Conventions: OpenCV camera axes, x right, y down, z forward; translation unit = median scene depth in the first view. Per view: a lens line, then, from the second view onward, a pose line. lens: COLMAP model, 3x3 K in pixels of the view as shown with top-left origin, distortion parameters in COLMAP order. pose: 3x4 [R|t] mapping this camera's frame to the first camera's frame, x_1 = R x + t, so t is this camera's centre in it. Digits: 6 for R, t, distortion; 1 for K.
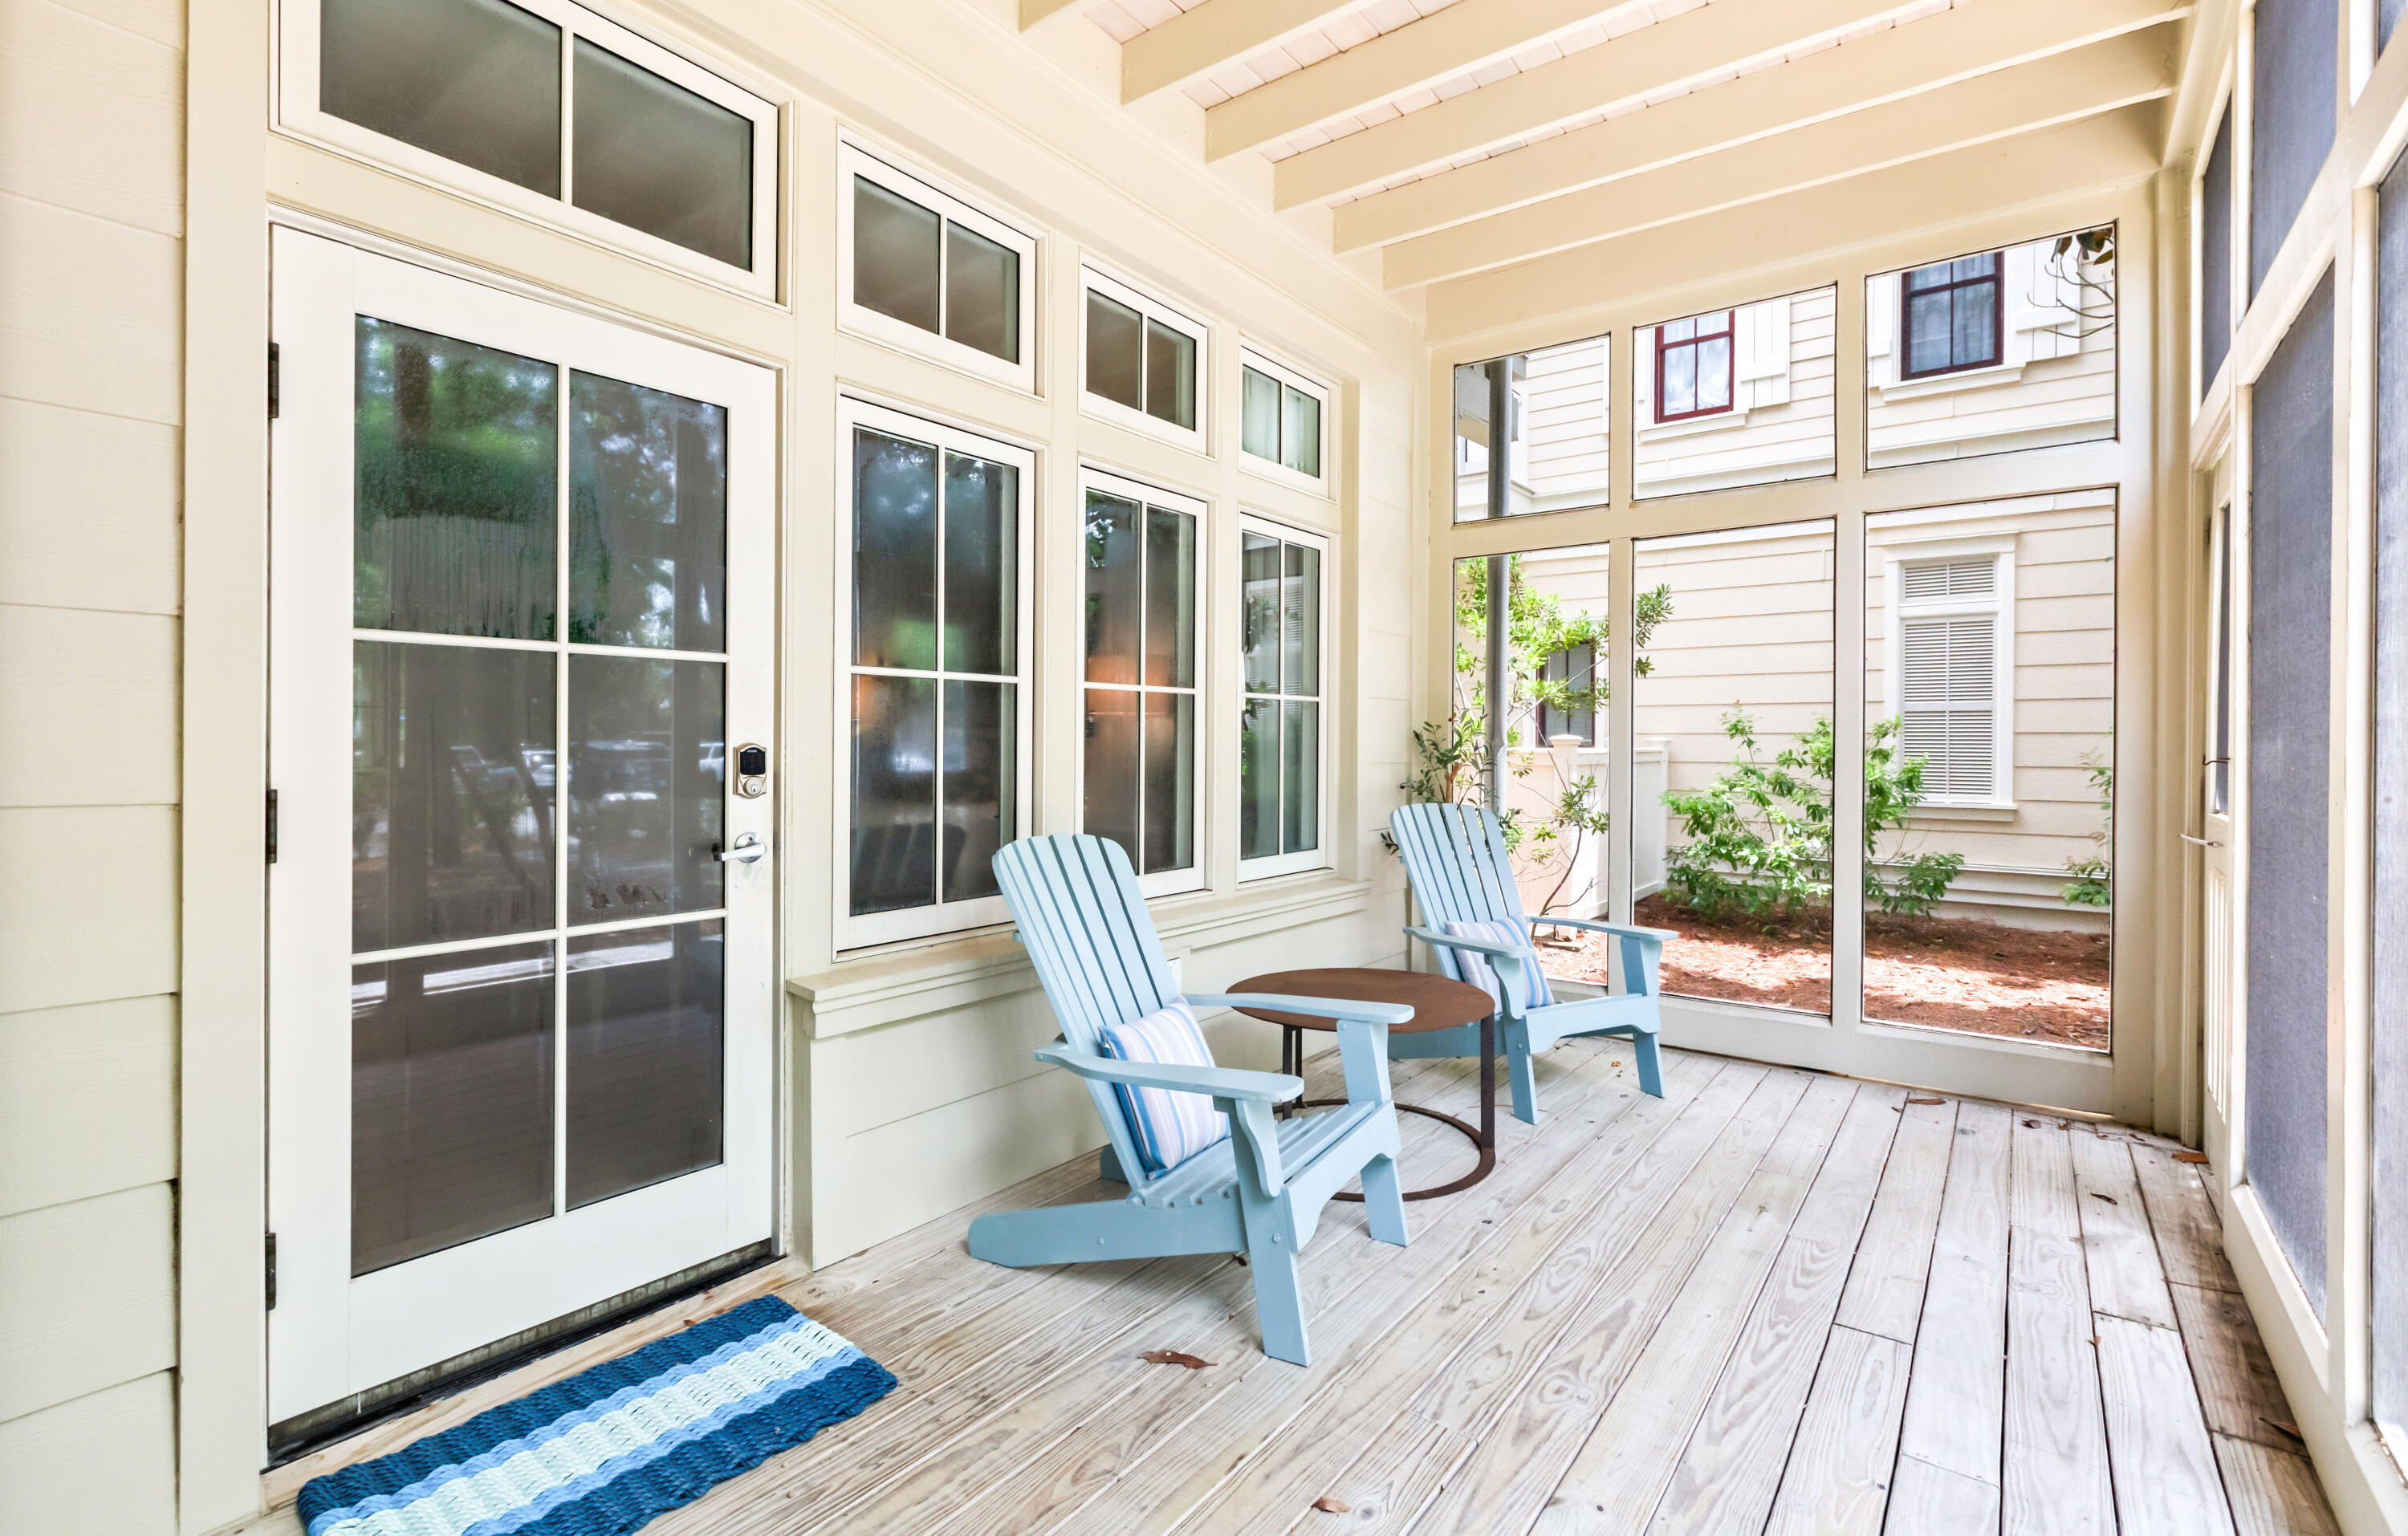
lens RADIAL K [[1063.6, 0, 1216.7], [0, 1063.6, 740.0], [0, 0, 1]] dist [-0.002222, -0.000544]
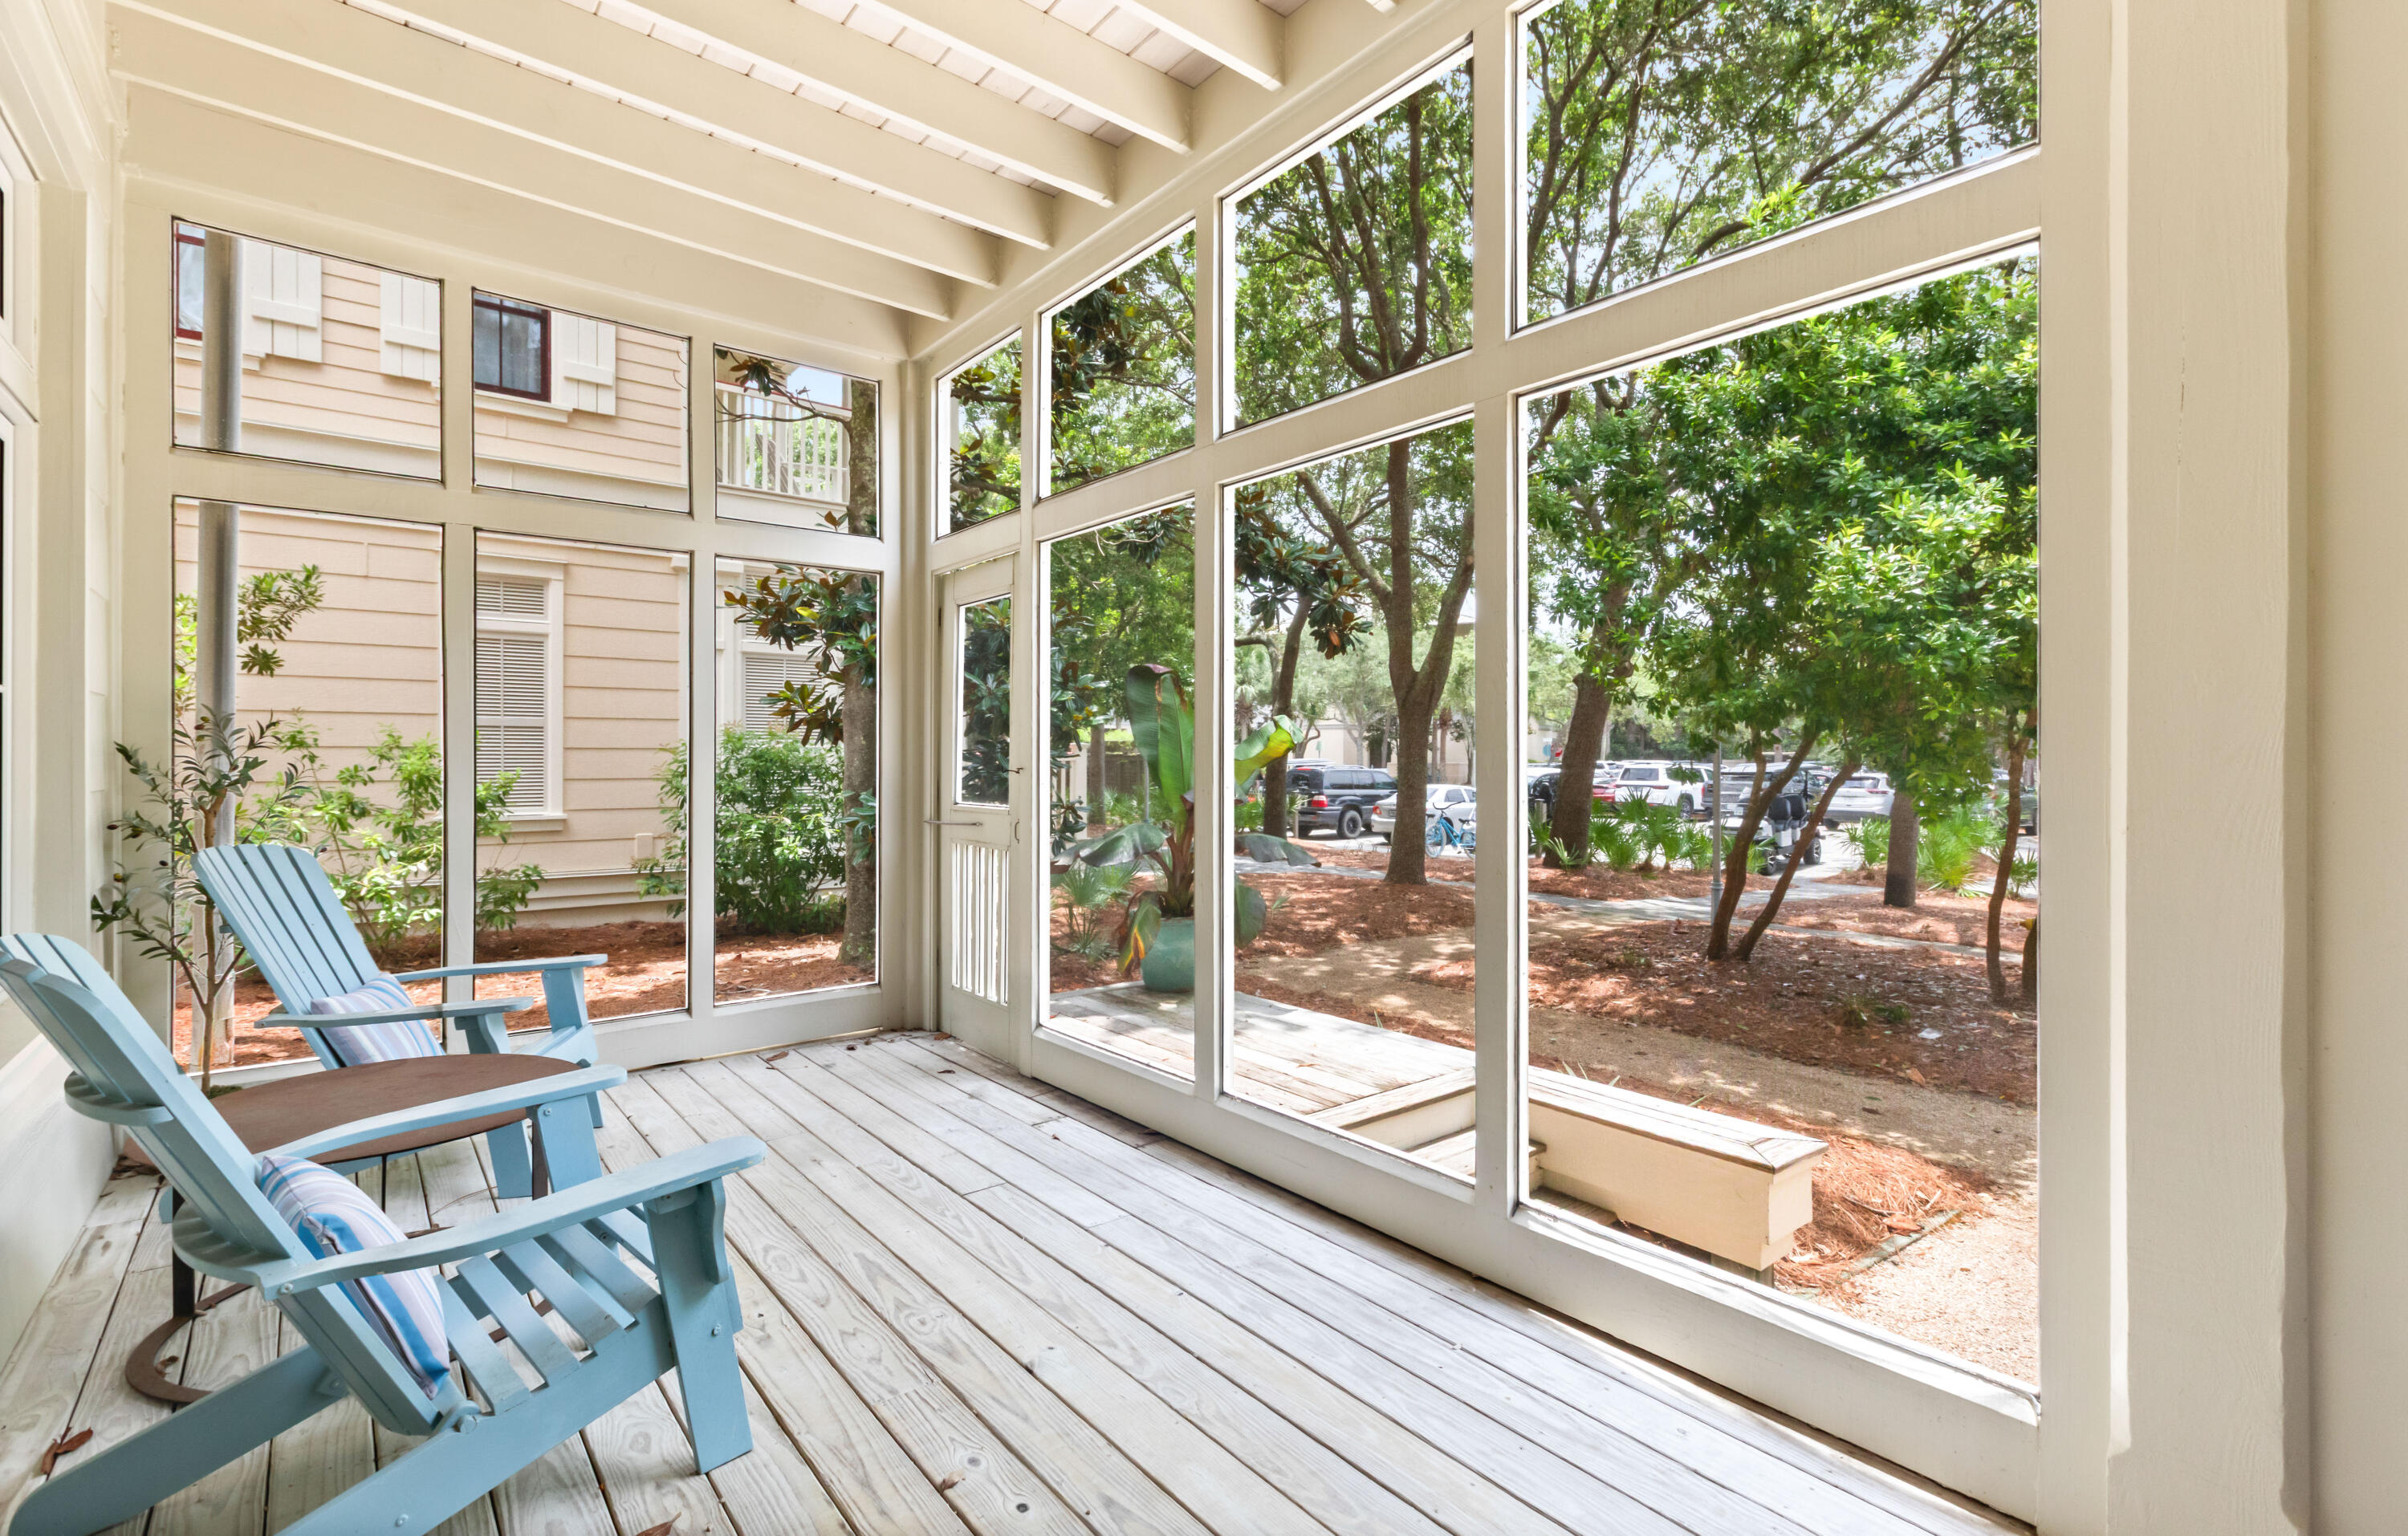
lens RADIAL K [[1083.7, 0, 1220.7], [0, 1083.7, 748.6], [0, 0, 1]] dist [0.003219, 0.000129]
pose [[0.241079, 0.006107, 0.970486, -0.305689], [-0.001972, 0.999981, -0.005803, -0.002080], [-0.970504, -0.000515, 0.241086, 0.163680]]
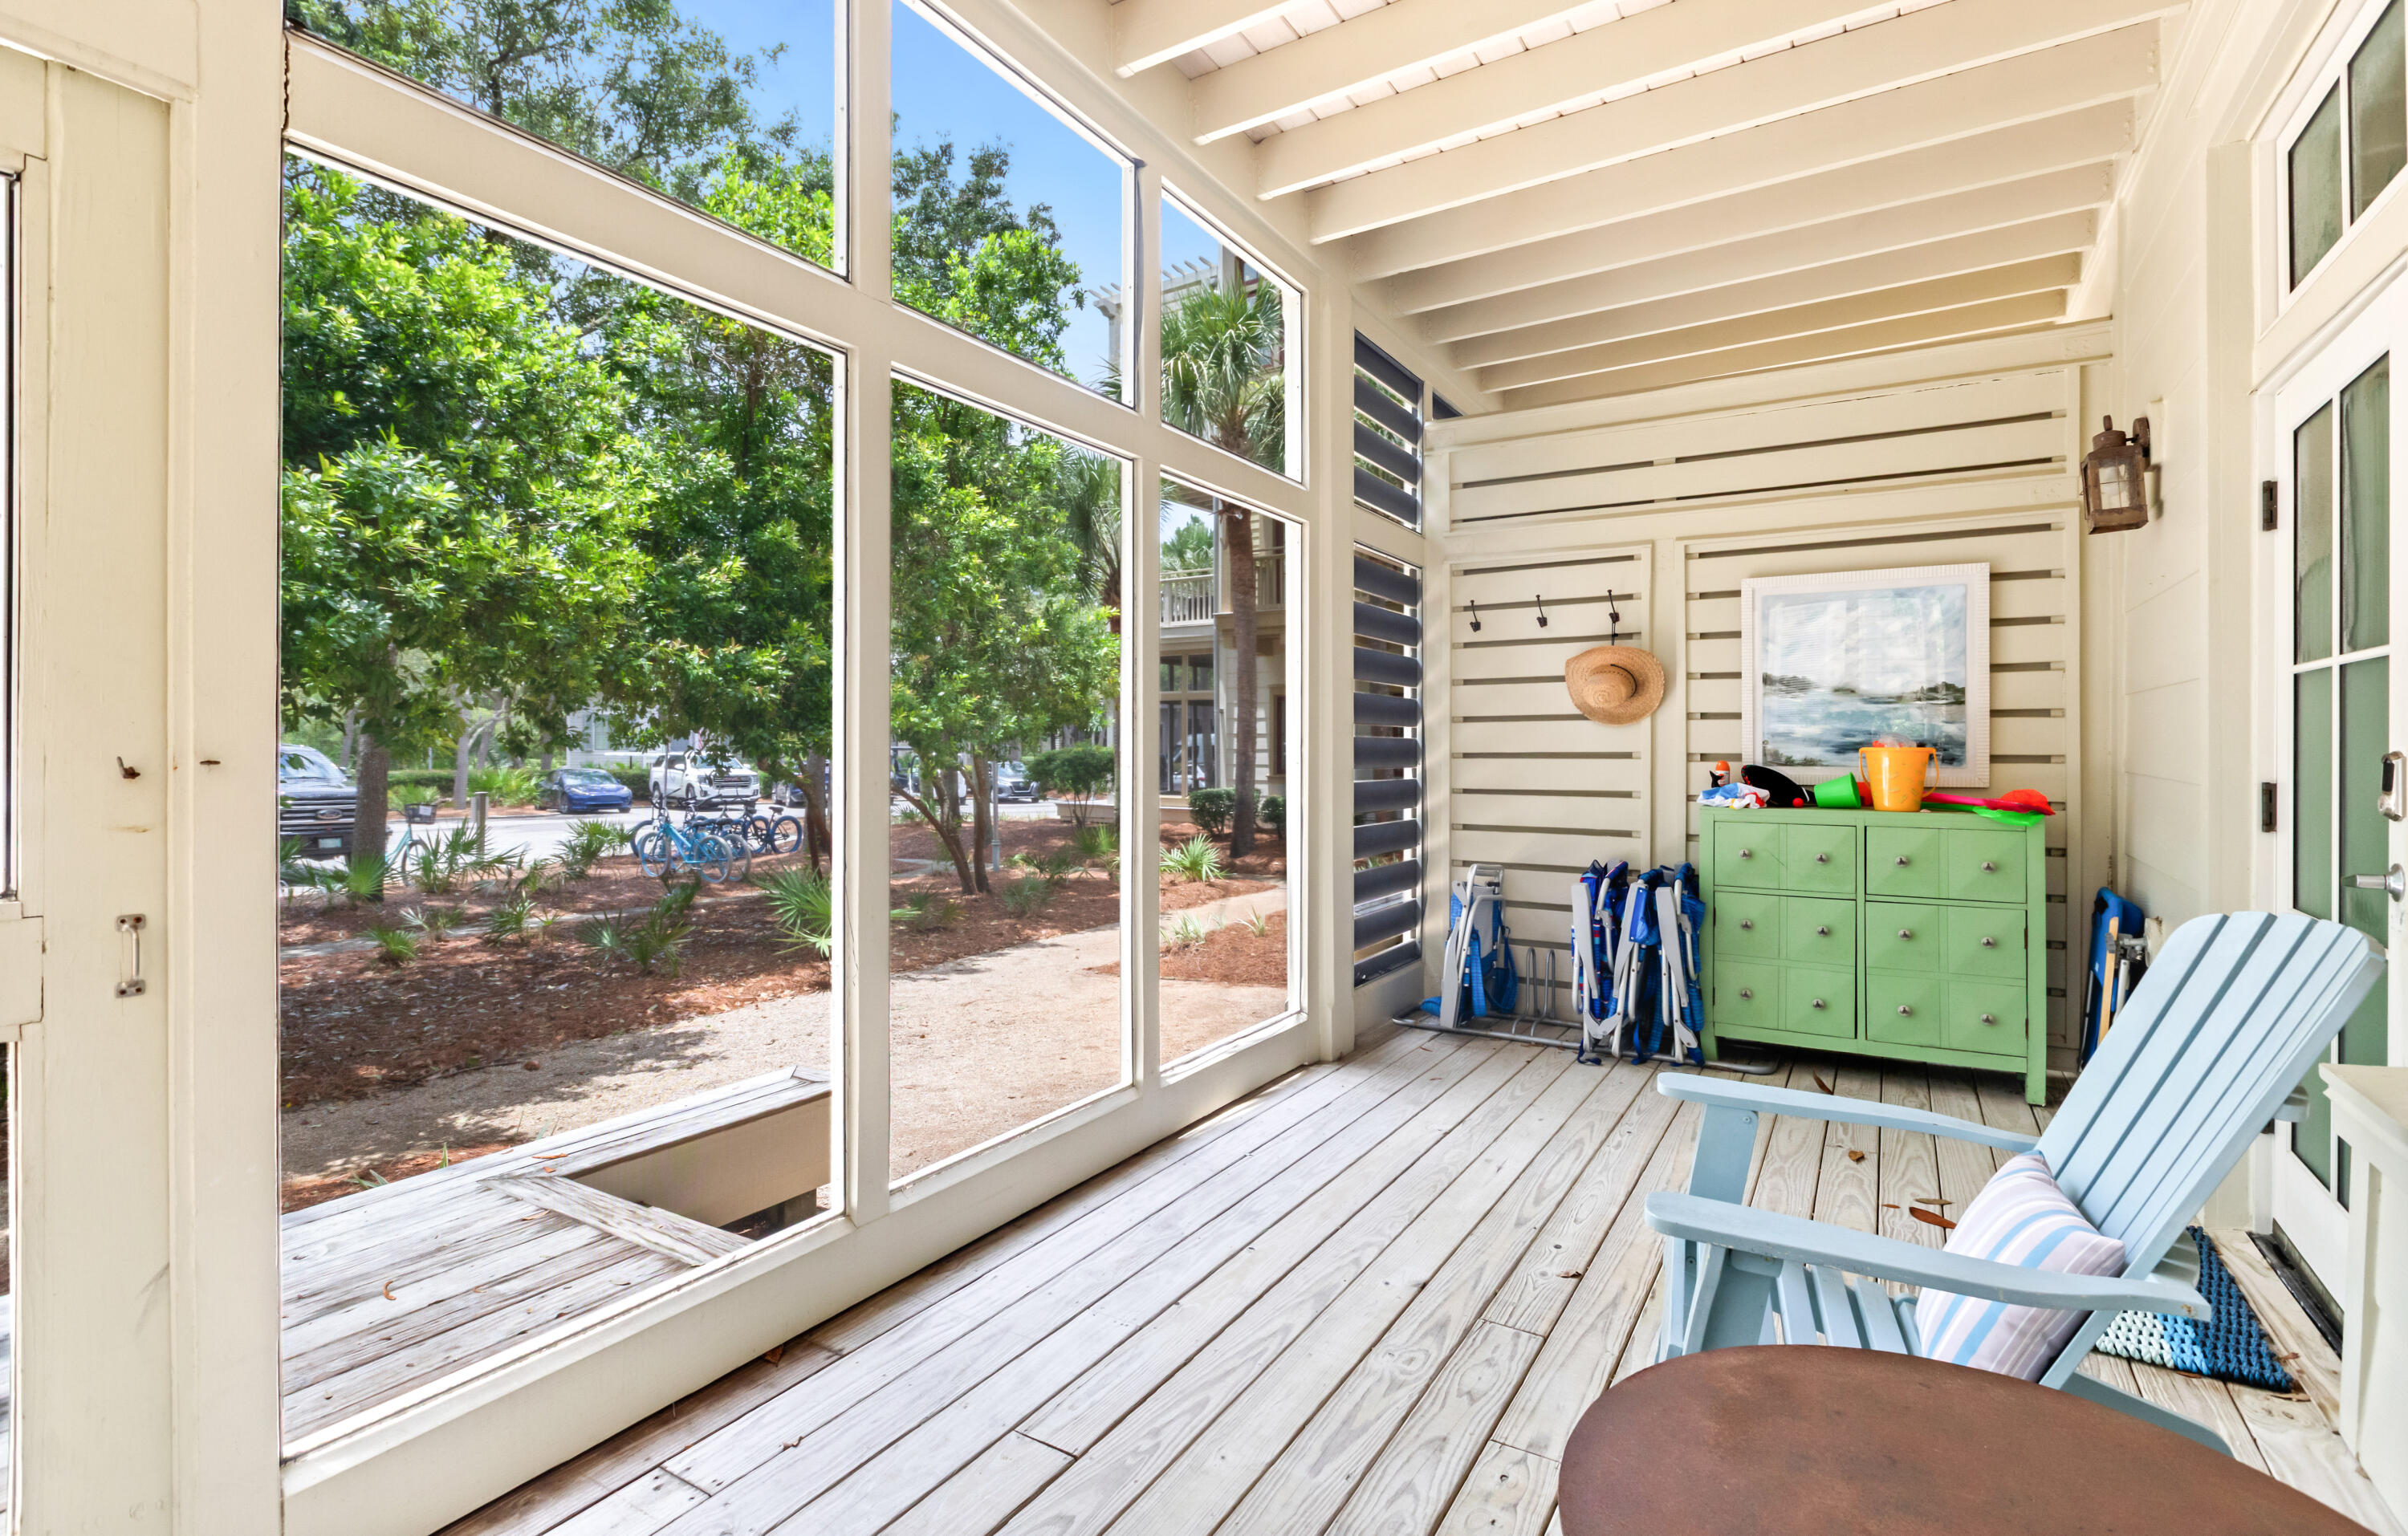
lens RADIAL K [[1108.6, 0, 1214.9], [0, 1108.6, 759.5], [0, 0, 1]] dist [-0.002086, -0.000278]
pose [[-0.995288, -0.009608, -0.096483, 0.258257], [-0.010270, 0.999927, 0.006365, 0.005173], [0.096415, 0.007325, -0.995314, 0.847878]]
